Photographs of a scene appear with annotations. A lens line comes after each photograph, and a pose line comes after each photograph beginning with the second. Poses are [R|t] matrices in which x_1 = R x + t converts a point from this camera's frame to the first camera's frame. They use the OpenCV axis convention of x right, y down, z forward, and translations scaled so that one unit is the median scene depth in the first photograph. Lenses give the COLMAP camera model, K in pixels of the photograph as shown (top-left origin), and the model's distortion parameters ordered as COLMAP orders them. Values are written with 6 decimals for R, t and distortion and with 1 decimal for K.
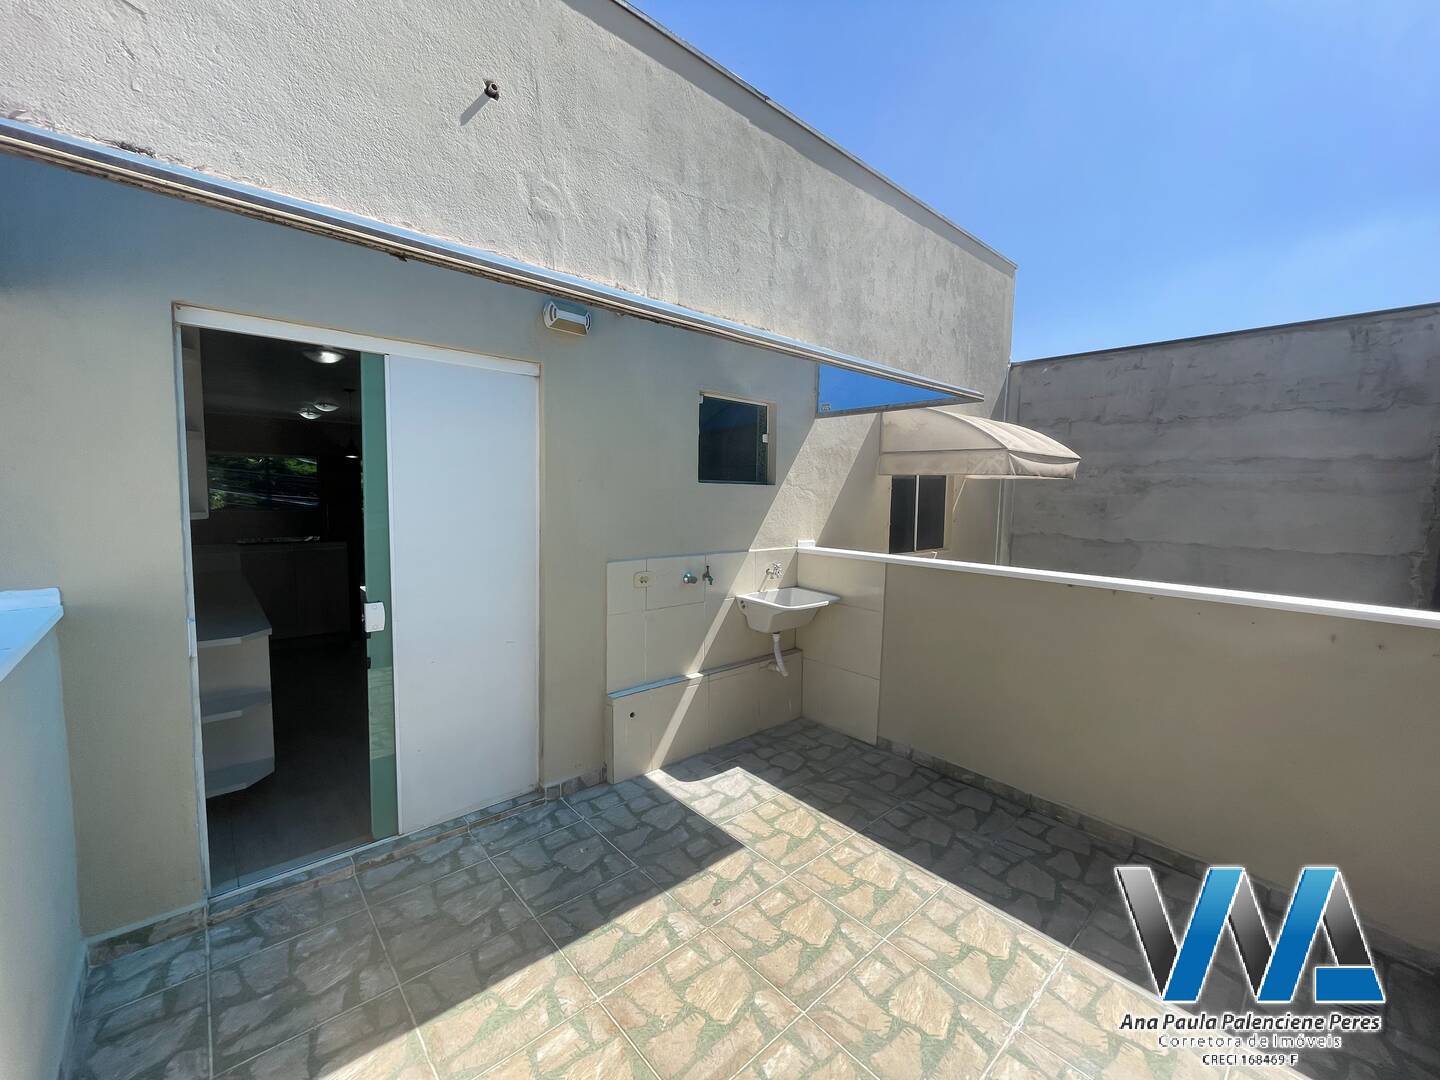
lens RADIAL K [[582.2, 0, 720.5], [0, 582.2, 539.6], [0, 0, 1]] dist [-0.001506, -0.000342]
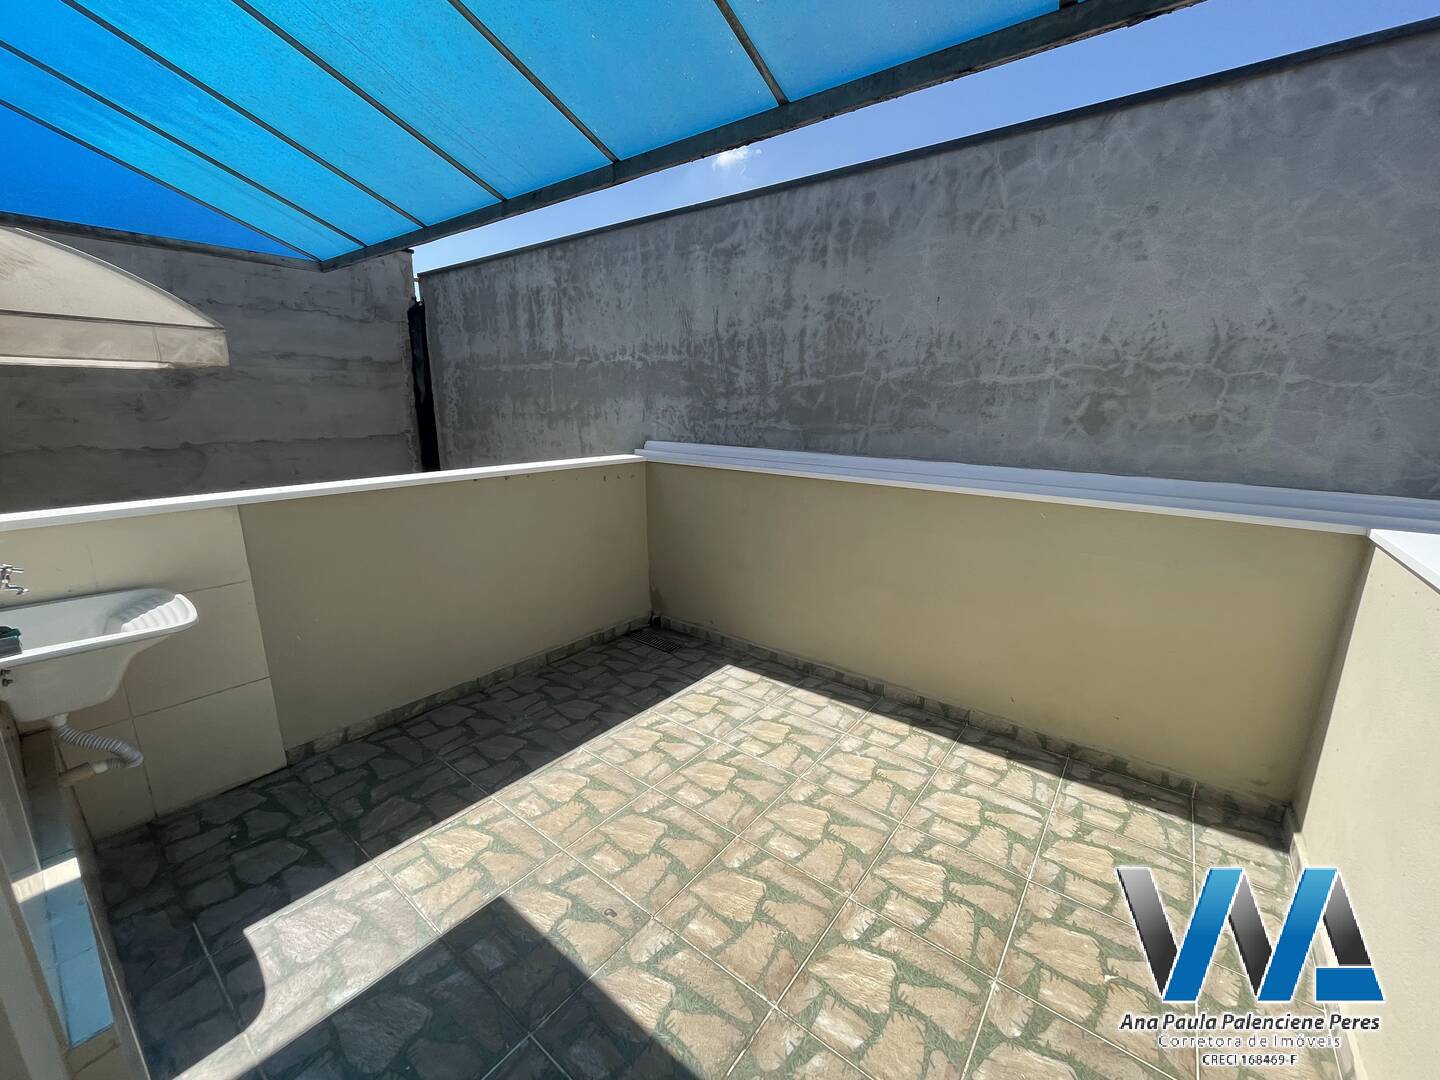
lens RADIAL K [[582.2, 0, 720.9], [0, 582.2, 535.7], [0, 0, 1]] dist [-0.001506, -0.000342]
pose [[-0.171693, -0.248133, 0.953390, -0.656679], [0.070888, 0.962140, 0.263176, -0.091179], [-0.982597, 0.112770, -0.147603, 0.871686]]
